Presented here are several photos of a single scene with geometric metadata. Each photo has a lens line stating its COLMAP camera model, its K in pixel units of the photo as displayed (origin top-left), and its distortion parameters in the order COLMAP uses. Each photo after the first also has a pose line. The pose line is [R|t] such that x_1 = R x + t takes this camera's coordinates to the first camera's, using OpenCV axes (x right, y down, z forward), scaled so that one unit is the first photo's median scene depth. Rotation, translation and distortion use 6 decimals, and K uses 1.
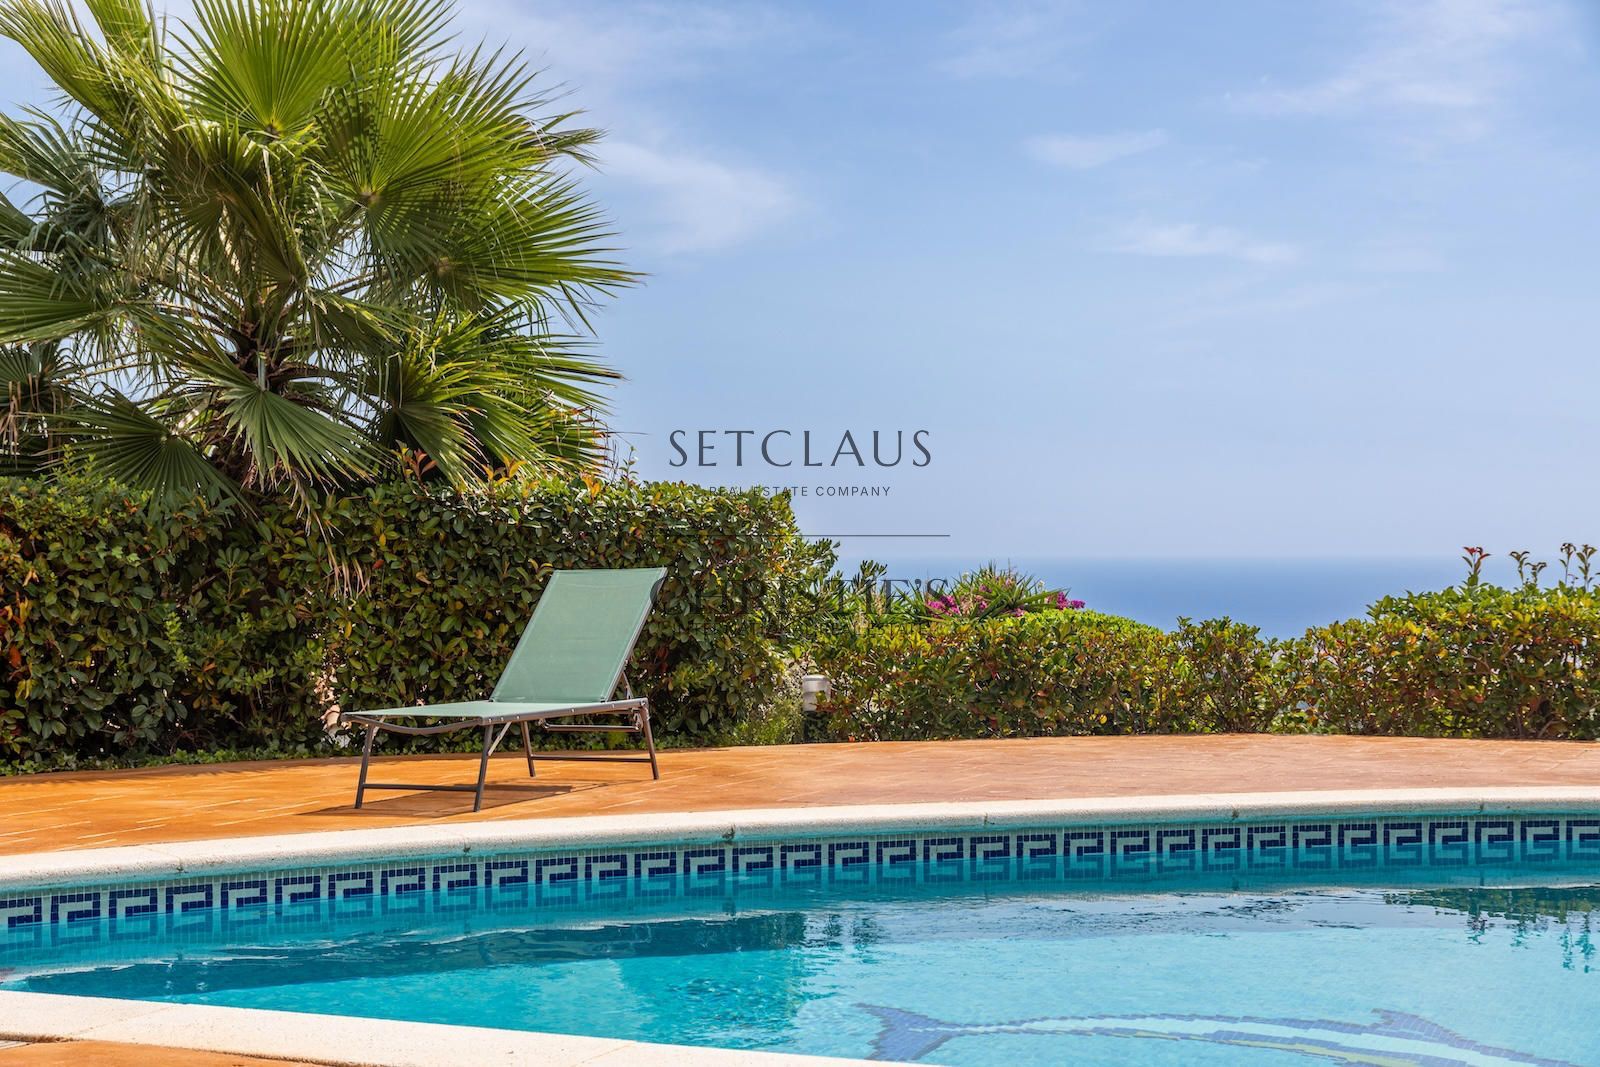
lens RADIAL K [[2670.9, 0, 800.0], [0, 2670.9, 533.5], [0, 0, 1]] dist [0.001213, 0.199195]
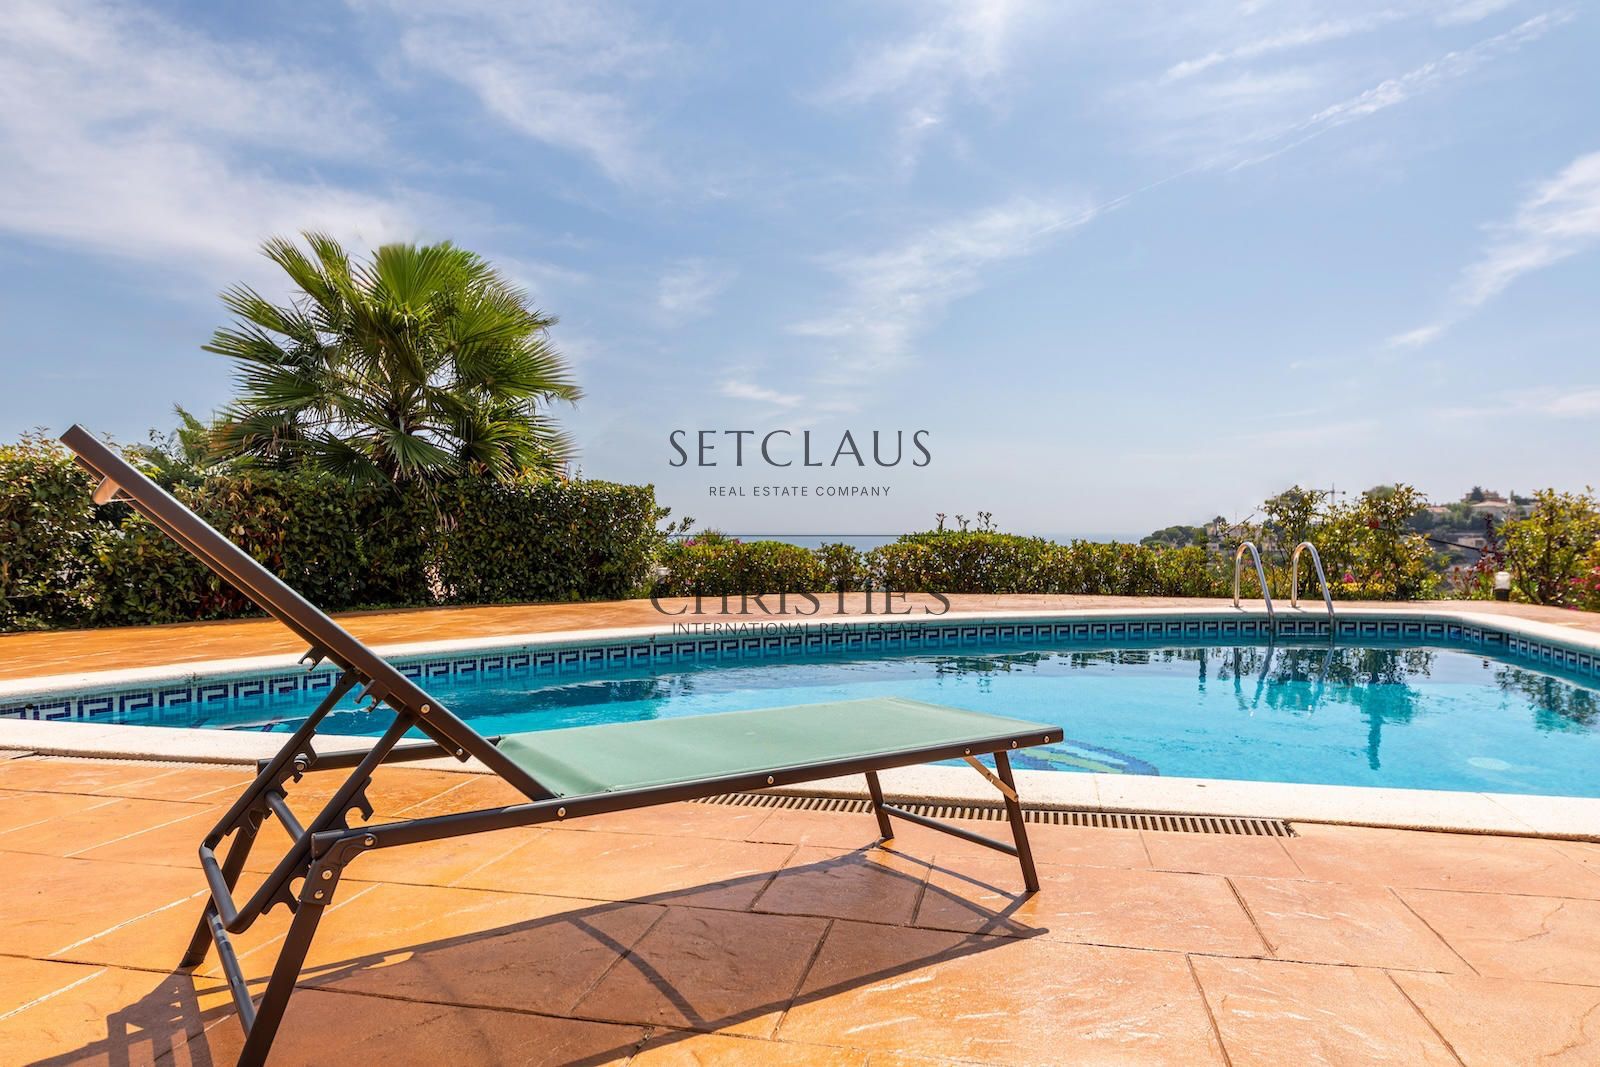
lens RADIAL K [[1039.2, 0, 812.0], [0, 1039.2, 530.6], [0, 0, 1]] dist [0.020736, -0.022683]
pose [[0.980968, 0.003242, 0.194140, -0.044935], [-0.004647, 0.999966, 0.006782, 0.016696], [-0.194112, -0.007555, 0.980950, 0.132311]]
